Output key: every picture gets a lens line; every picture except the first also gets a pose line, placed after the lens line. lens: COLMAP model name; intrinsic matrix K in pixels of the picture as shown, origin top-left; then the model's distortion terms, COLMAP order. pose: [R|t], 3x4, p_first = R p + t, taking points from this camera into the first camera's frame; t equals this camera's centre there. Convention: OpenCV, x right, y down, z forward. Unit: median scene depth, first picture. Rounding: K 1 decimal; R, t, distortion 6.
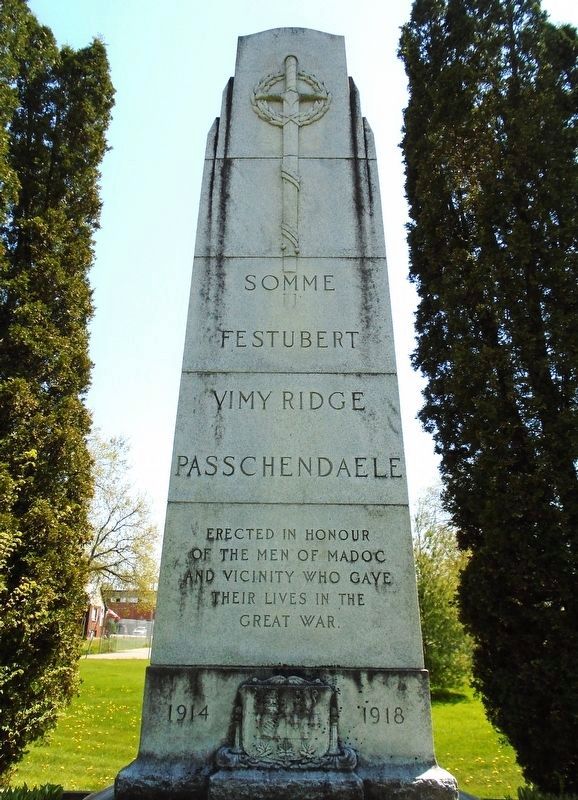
lens RADIAL K [[605.0, 0, 288.6], [0, 605.0, 402.1], [0, 0, 1]] dist [-0.005535, 0.007111]
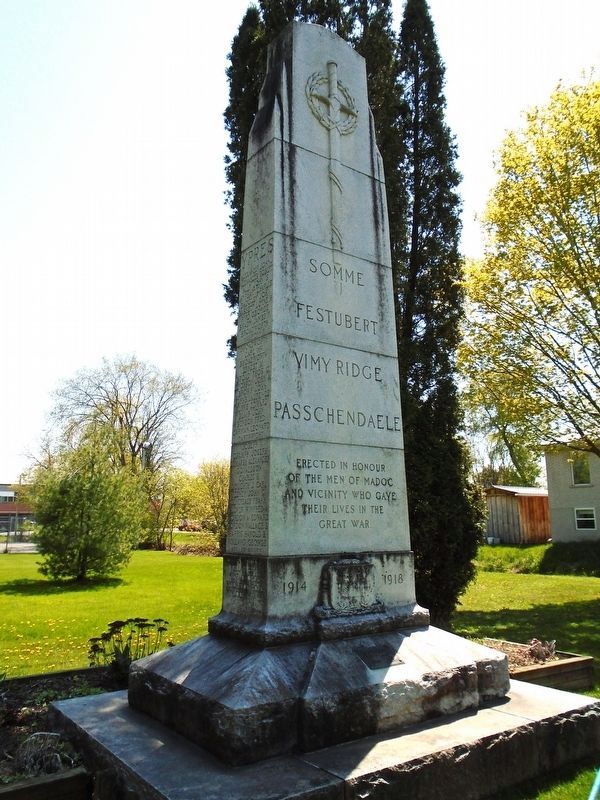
lens RADIAL K [[620.1, 0, 300.3], [0, 620.1, 397.9], [0, 0, 1]] dist [-0.000496, 0.004337]
pose [[0.806447, 0.100910, 0.582633, -0.958116], [-0.196397, 0.975104, 0.102957, -0.067828], [-0.557738, -0.197457, 0.806188, -0.090674]]
